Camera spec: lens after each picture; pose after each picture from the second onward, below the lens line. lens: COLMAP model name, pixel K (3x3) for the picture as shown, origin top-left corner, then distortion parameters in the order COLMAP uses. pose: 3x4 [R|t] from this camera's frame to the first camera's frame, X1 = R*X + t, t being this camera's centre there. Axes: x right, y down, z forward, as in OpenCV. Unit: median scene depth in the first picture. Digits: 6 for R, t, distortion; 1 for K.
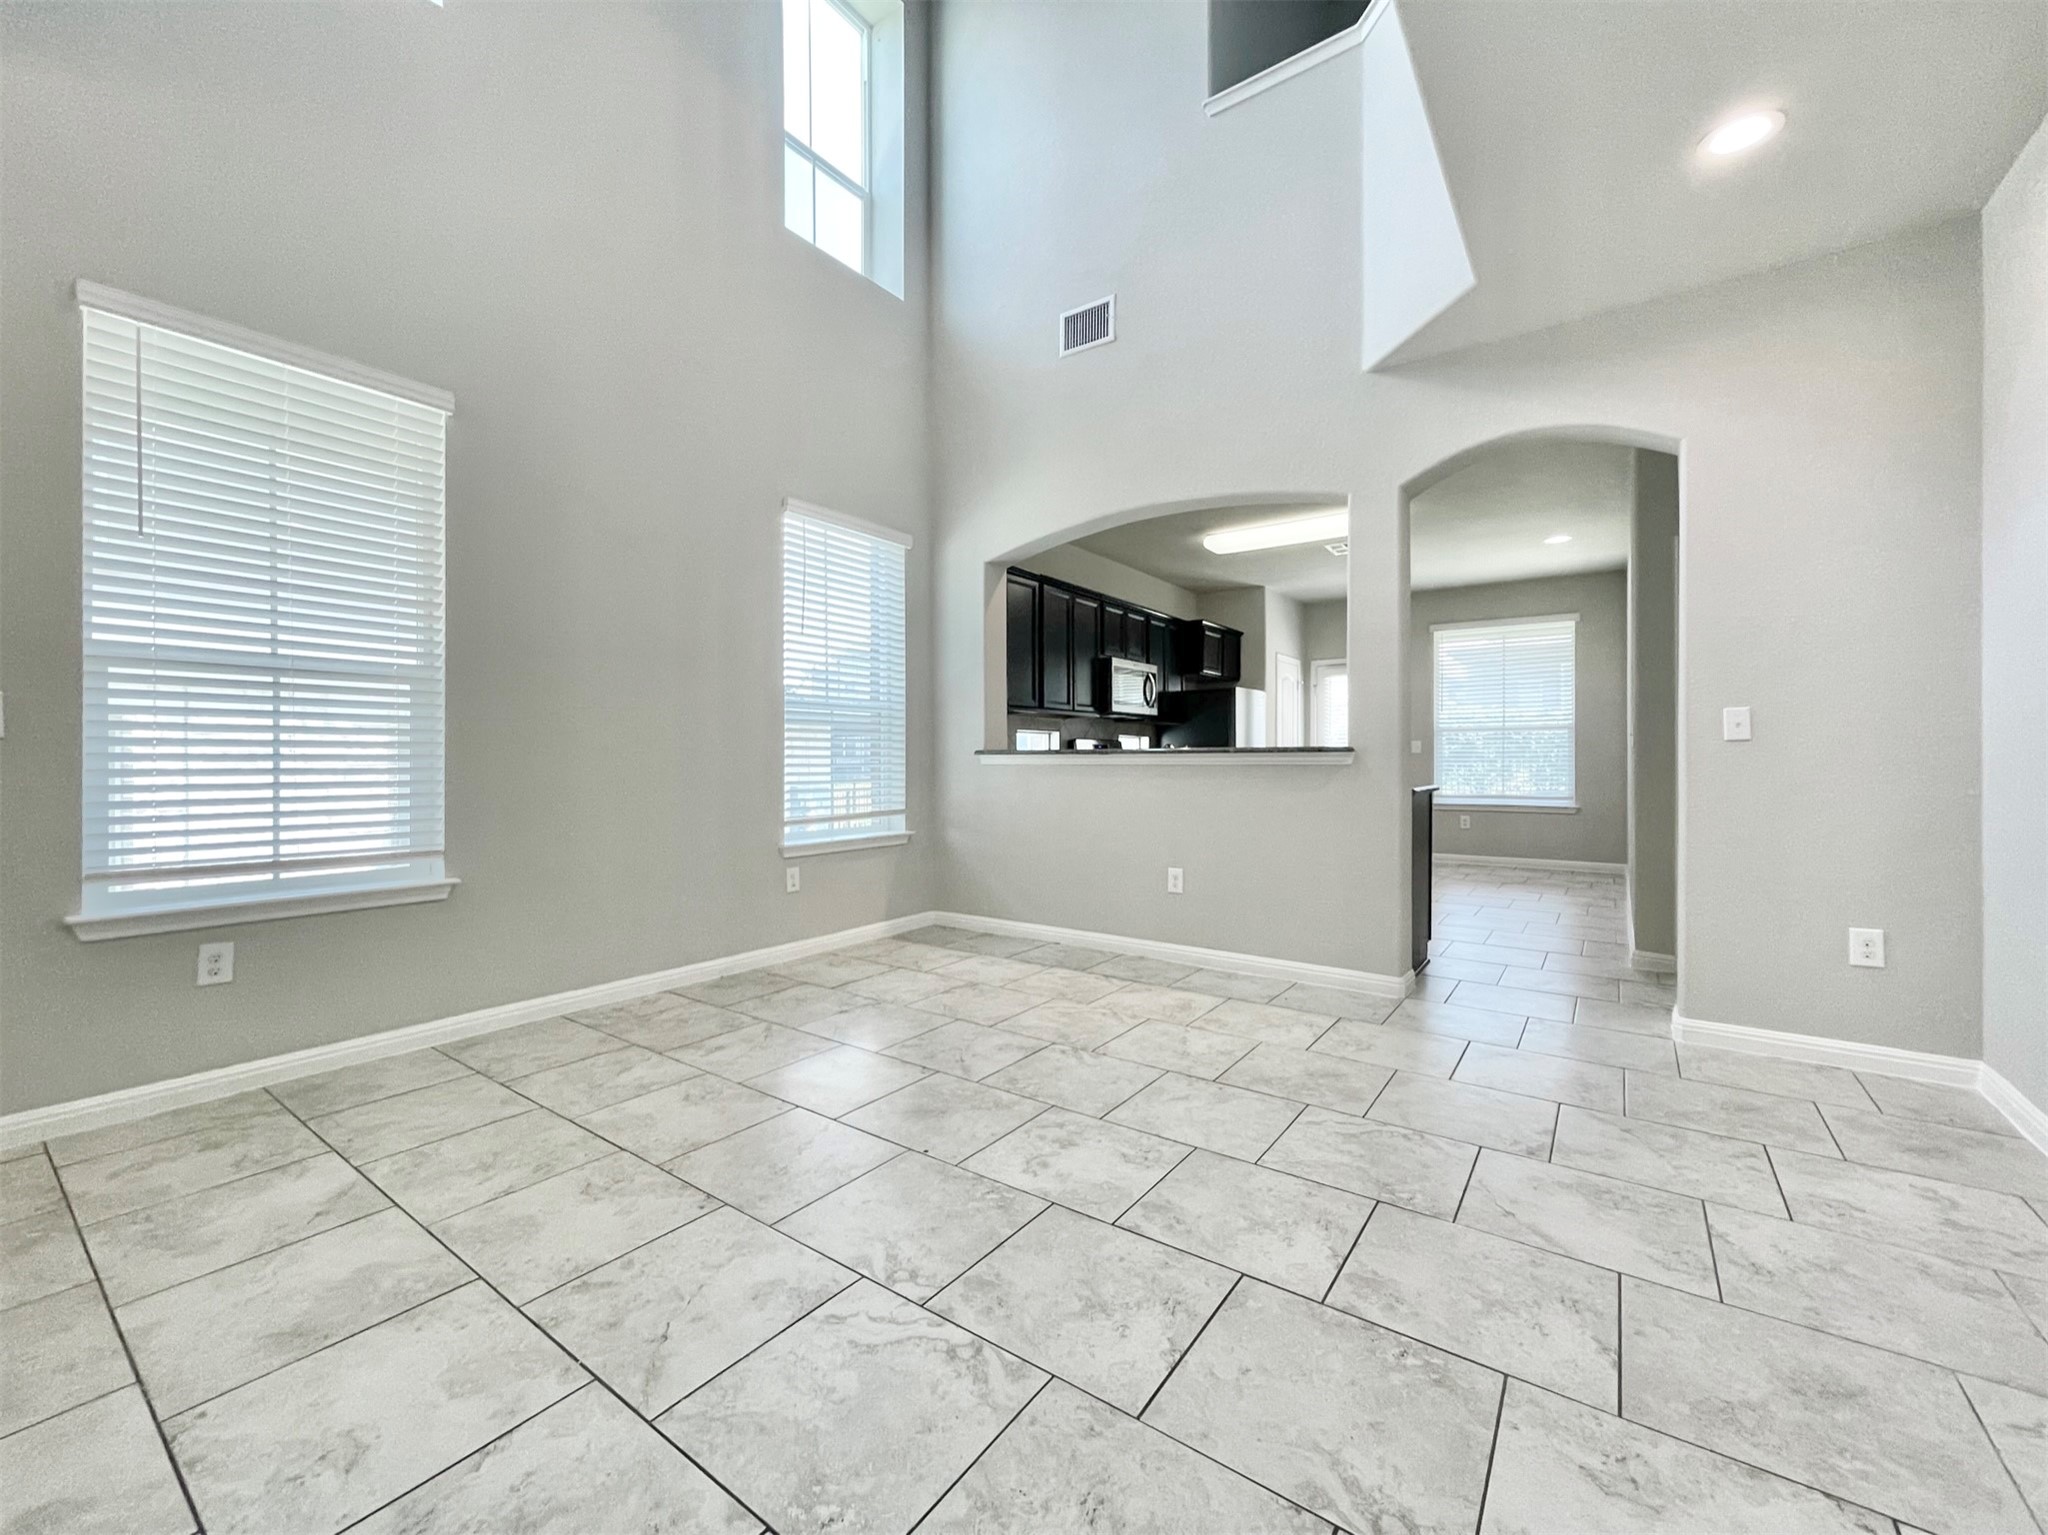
lens RADIAL K [[826.0, 0, 1014.7], [0, 826.0, 766.7], [0, 0, 1]] dist [-0.001590, -0.000196]
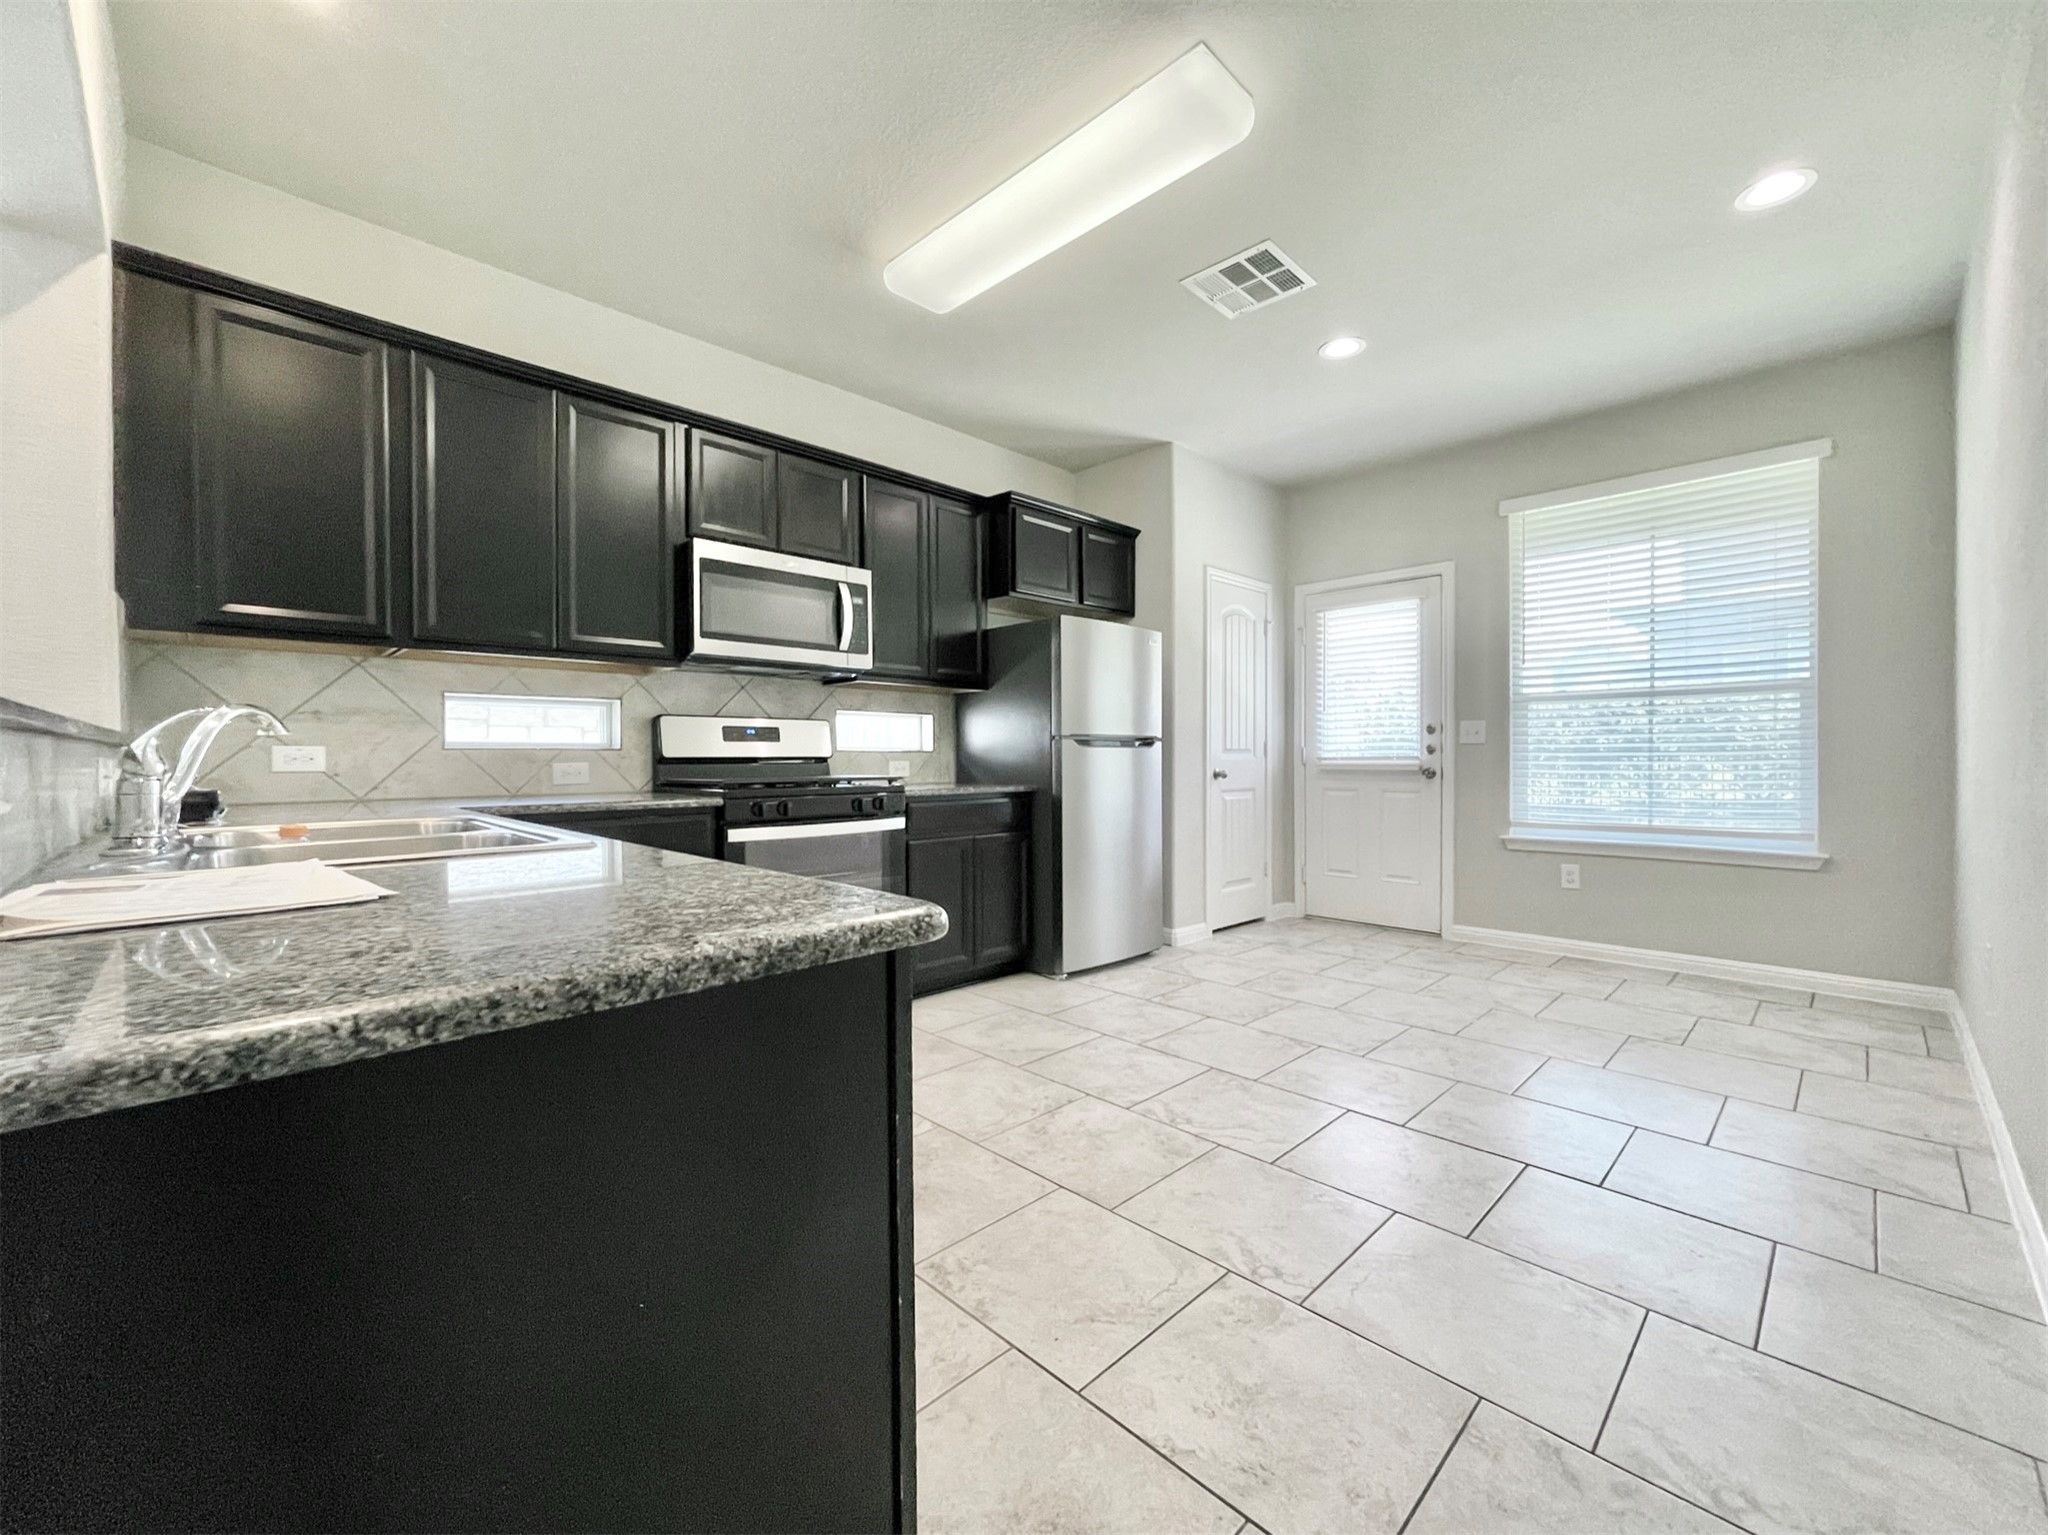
lens RADIAL K [[826.0, 0, 1014.7], [0, 826.0, 766.7], [0, 0, 1]] dist [-0.001590, -0.000196]
pose [[0.987088, -0.002596, -0.160160, 0.730154], [0.002748, 0.999996, 0.000723, -0.007145], [0.160158, -0.001153, 0.987091, 1.116152]]
